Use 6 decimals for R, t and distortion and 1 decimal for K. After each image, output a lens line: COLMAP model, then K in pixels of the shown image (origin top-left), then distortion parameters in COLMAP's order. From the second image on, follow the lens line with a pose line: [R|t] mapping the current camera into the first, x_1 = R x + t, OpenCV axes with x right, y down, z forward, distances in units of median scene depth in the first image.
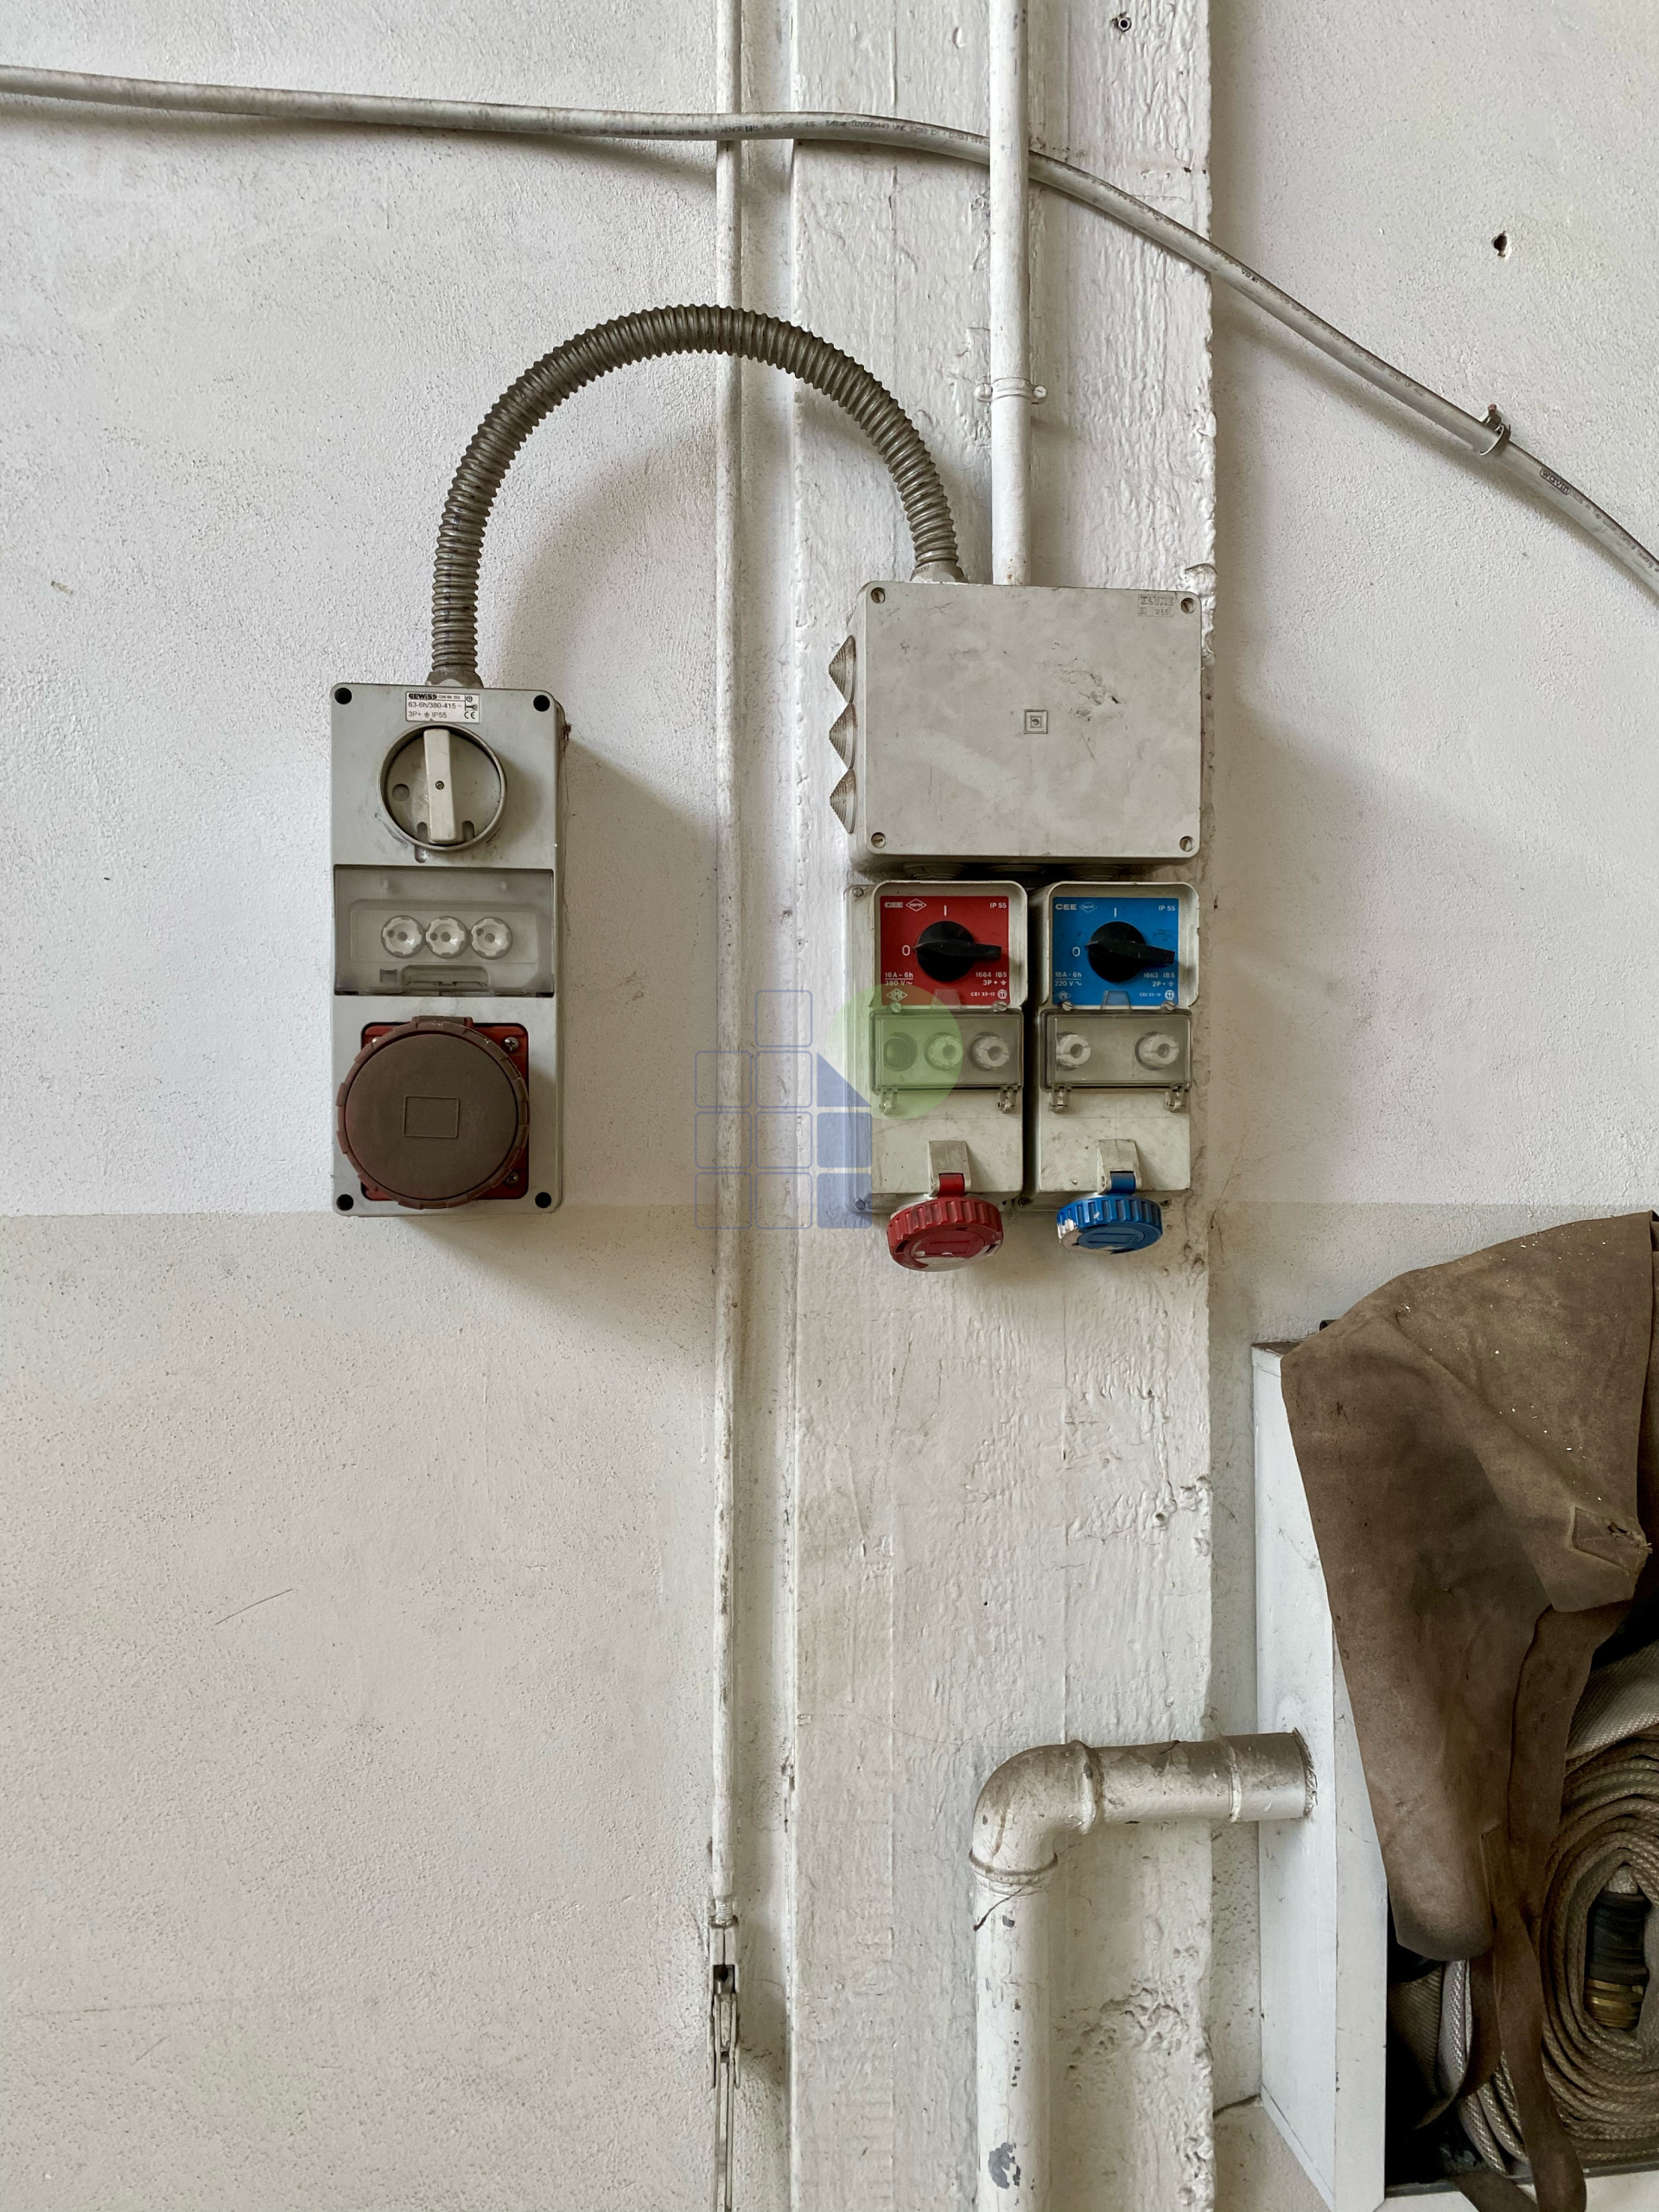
lens RADIAL K [[1710.7, 0, 846.3], [0, 1710.7, 1102.9], [0, 0, 1]] dist [0.008967, 0.002070]
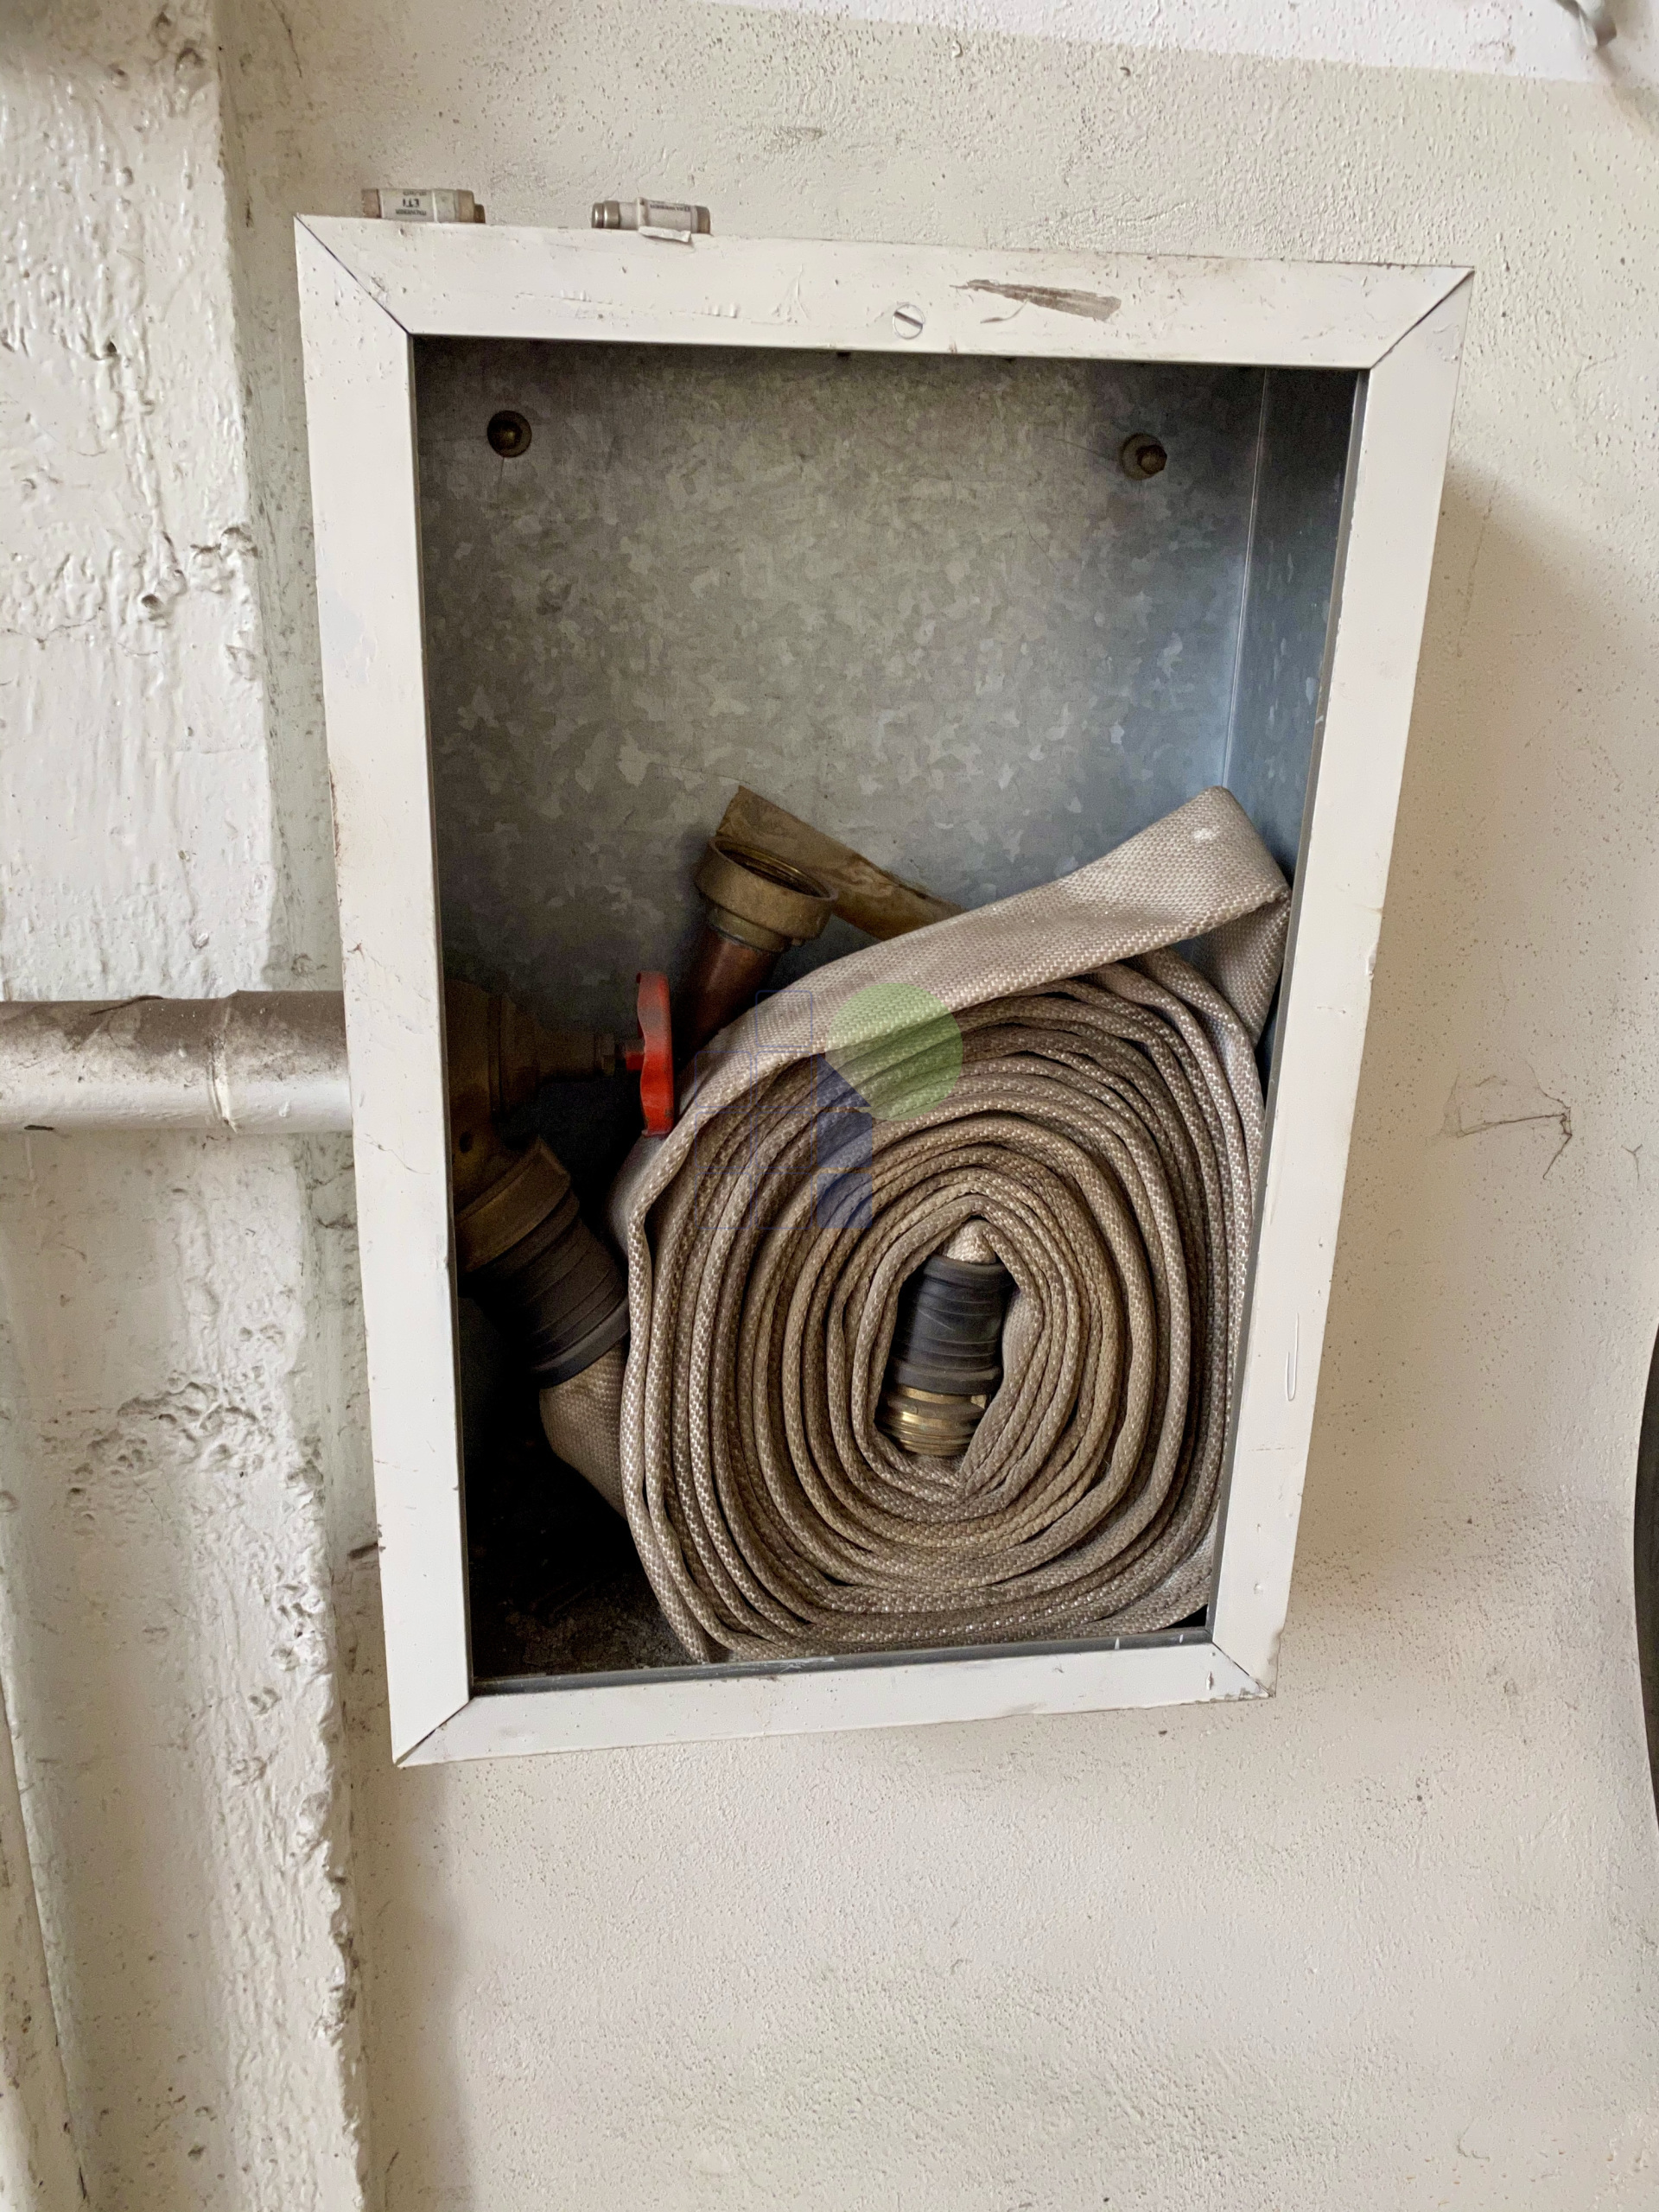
lens RADIAL K [[1710.7, 0, 817.6], [0, 1710.7, 1096.4], [0, 0, 1]] dist [0.008967, 0.002070]
pose [[0.999577, 0.026466, 0.012068, 0.388890], [-0.028992, 0.940148, 0.339531, 0.200403], [-0.002359, -0.339738, 0.940517, 0.449577]]
